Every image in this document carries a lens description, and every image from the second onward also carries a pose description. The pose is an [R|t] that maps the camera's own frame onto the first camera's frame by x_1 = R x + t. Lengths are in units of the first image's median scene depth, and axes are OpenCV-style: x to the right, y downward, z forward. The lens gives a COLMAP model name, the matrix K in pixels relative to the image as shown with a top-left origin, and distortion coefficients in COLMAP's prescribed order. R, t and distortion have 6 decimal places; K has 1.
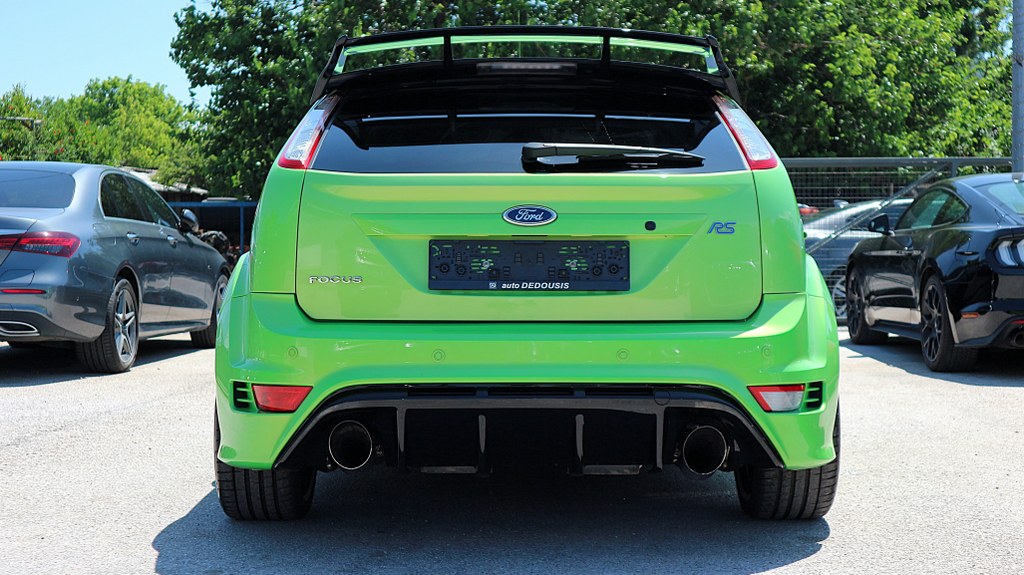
lens RADIAL K [[1666.9, 0, 509.0], [0, 1666.9, 283.7], [0, 0, 1]] dist [0.001977, 0.000000]
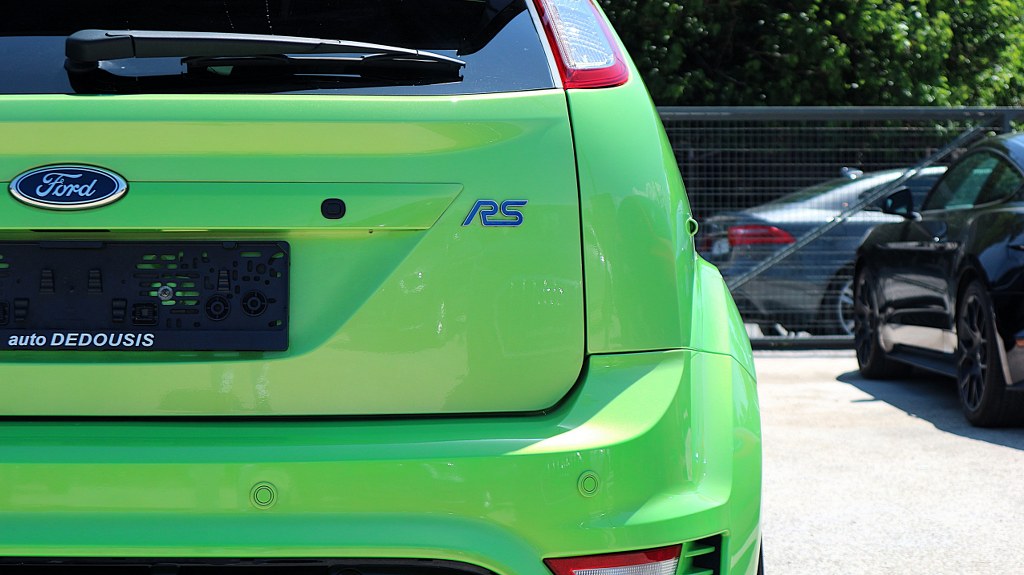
lens RADIAL K [[2105.8, 0, 513.2], [0, 2105.8, 288.2], [0, 0, 1]] dist [-0.173469, 0.000000]
pose [[0.999657, -0.000689, 0.026184, 0.113719], [0.000541, 0.999984, 0.005632, -0.015440], [-0.026187, -0.005616, 0.999641, 0.405240]]
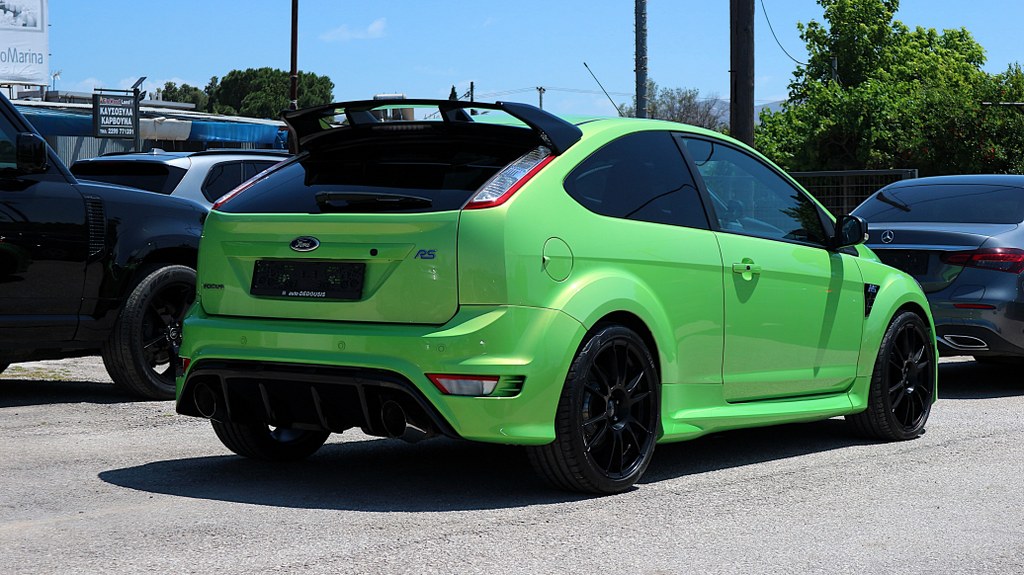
lens RADIAL K [[1666.9, 0, 511.6], [0, 1666.9, 286.8], [0, 0, 1]] dist [0.001977, 0.000000]
pose [[0.826761, 0.021153, -0.562155, 0.900825], [-0.025303, 0.999680, 0.000404, -0.009390], [0.561984, 0.013890, 0.827032, -0.057799]]
